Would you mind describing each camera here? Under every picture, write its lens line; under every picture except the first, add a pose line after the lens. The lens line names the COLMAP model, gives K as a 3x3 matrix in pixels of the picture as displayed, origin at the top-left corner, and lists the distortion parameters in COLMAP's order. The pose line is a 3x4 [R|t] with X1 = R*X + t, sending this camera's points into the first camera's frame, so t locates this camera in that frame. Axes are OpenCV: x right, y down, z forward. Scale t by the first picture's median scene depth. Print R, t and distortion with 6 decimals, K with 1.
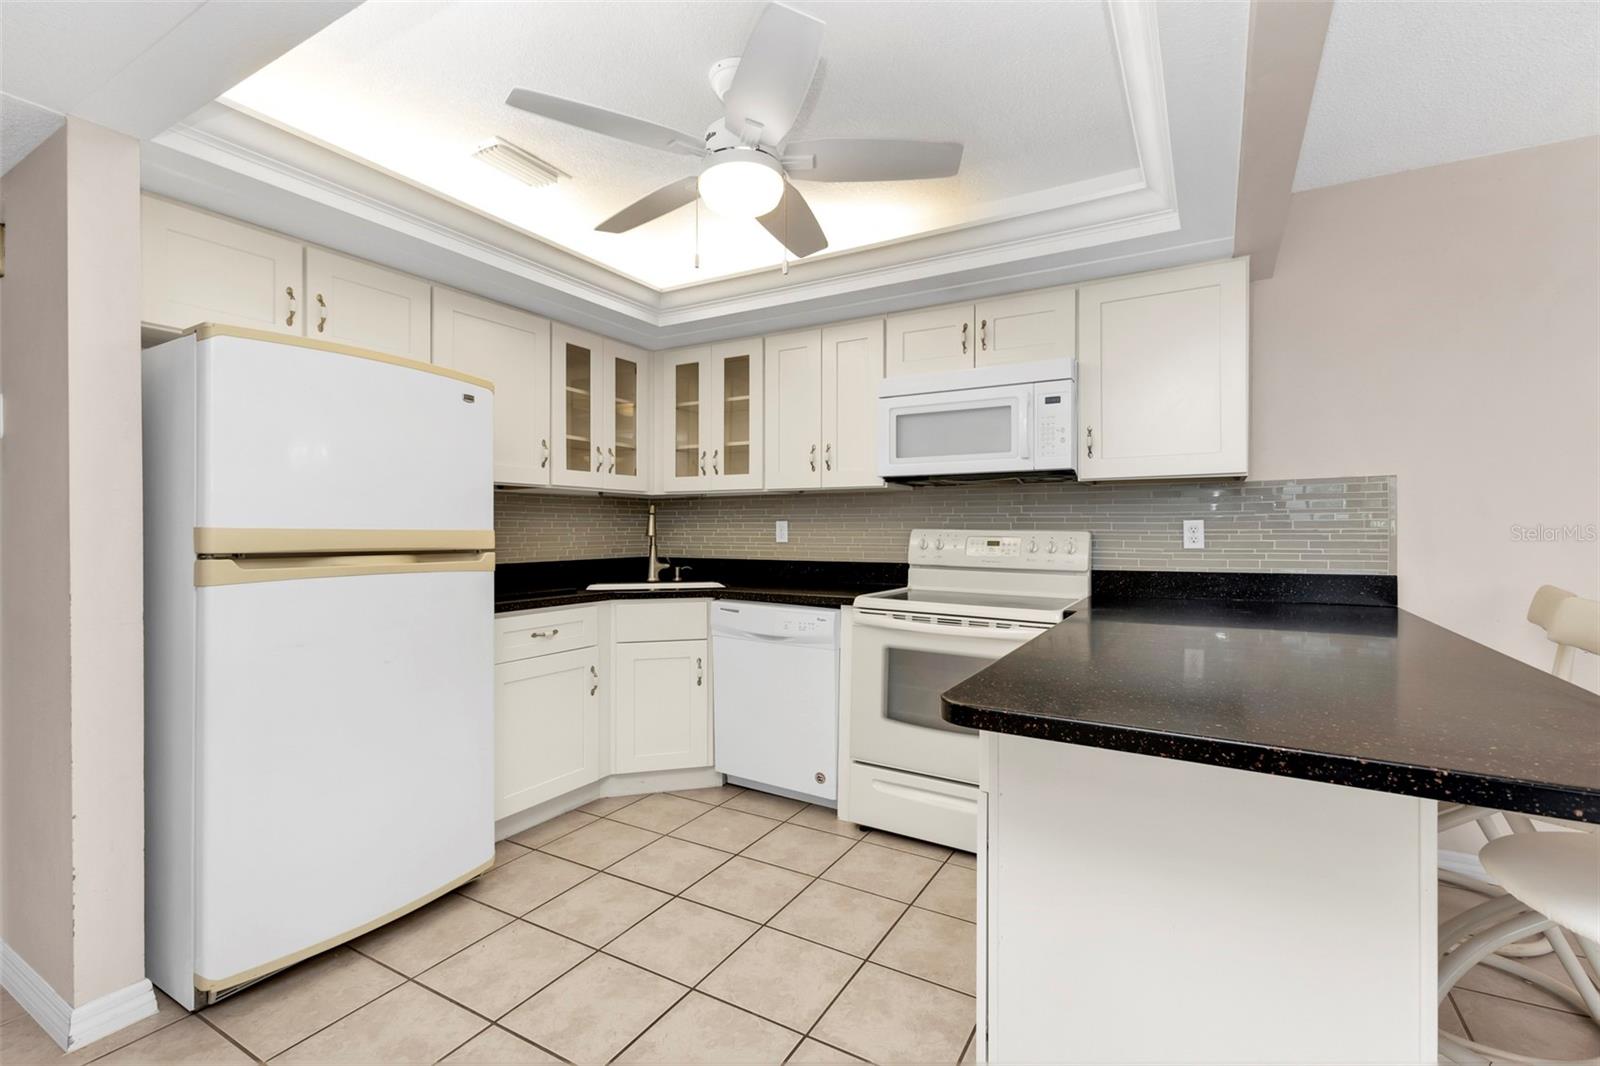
lens RADIAL K [[713.2, 0, 765.4], [0, 713.2, 529.1], [0, 0, 1]] dist [-0.000873, -0.000376]
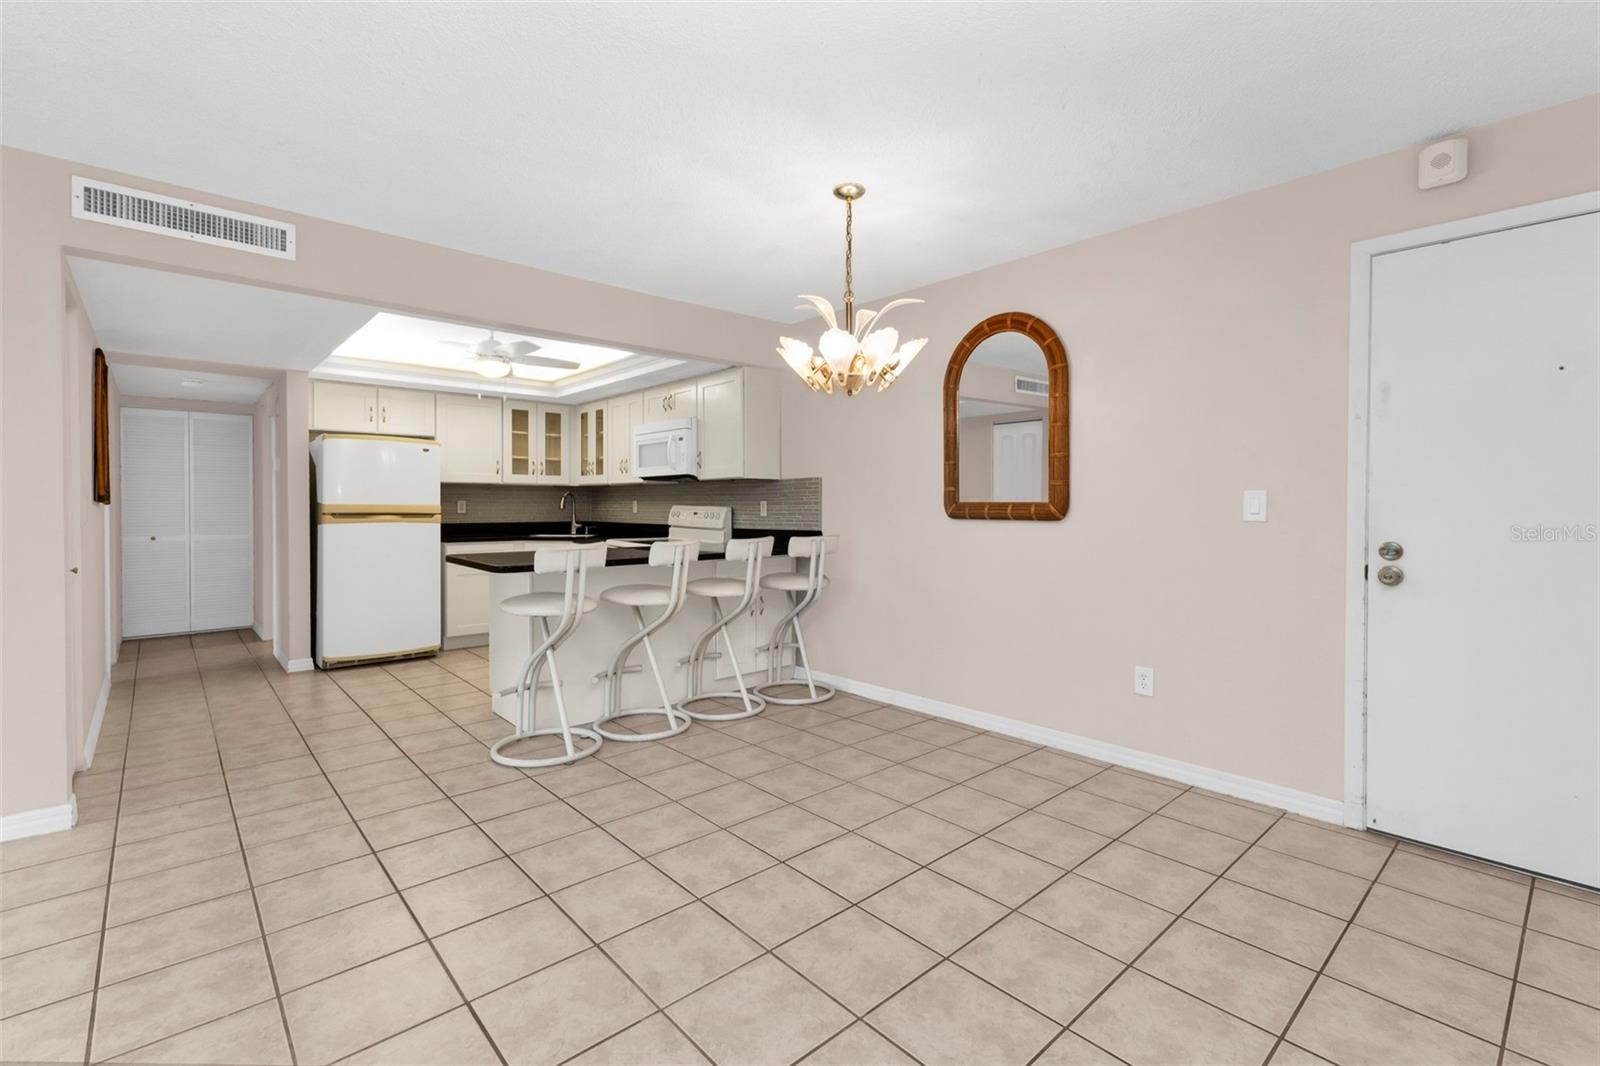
lens RADIAL K [[686.7, 0, 799.2], [0, 686.7, 508.8], [0, 0, 1]] dist [0.000156, -0.000006]
pose [[0.958387, 0.005410, -0.285421, 1.043854], [-0.004628, 0.999983, 0.003415, 0.000890], [0.285435, -0.001952, 0.958396, -0.582407]]
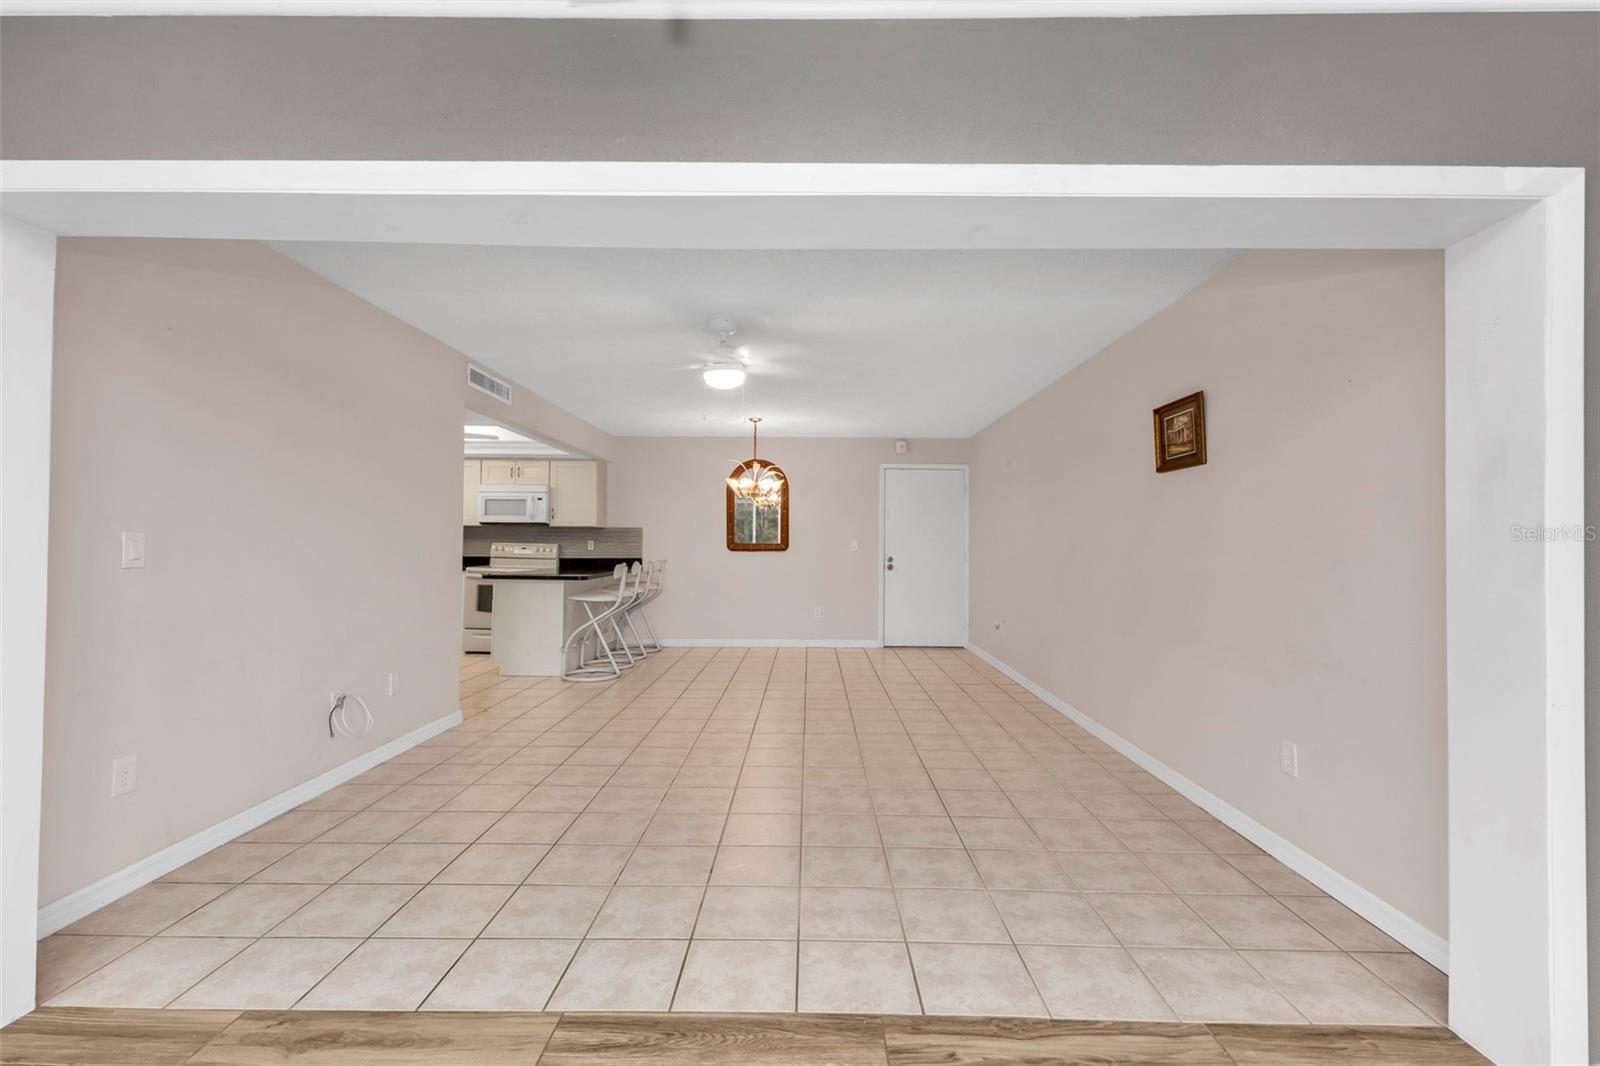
lens RADIAL K [[713.2, 0, 765.4], [0, 713.2, 529.1], [0, 0, 1]] dist [-0.000873, -0.000376]
pose [[0.872710, 0.023067, 0.487694, -0.182956], [-0.009668, 0.999504, -0.029974, 0.018396], [-0.488143, 0.021443, 0.872500, -1.692923]]
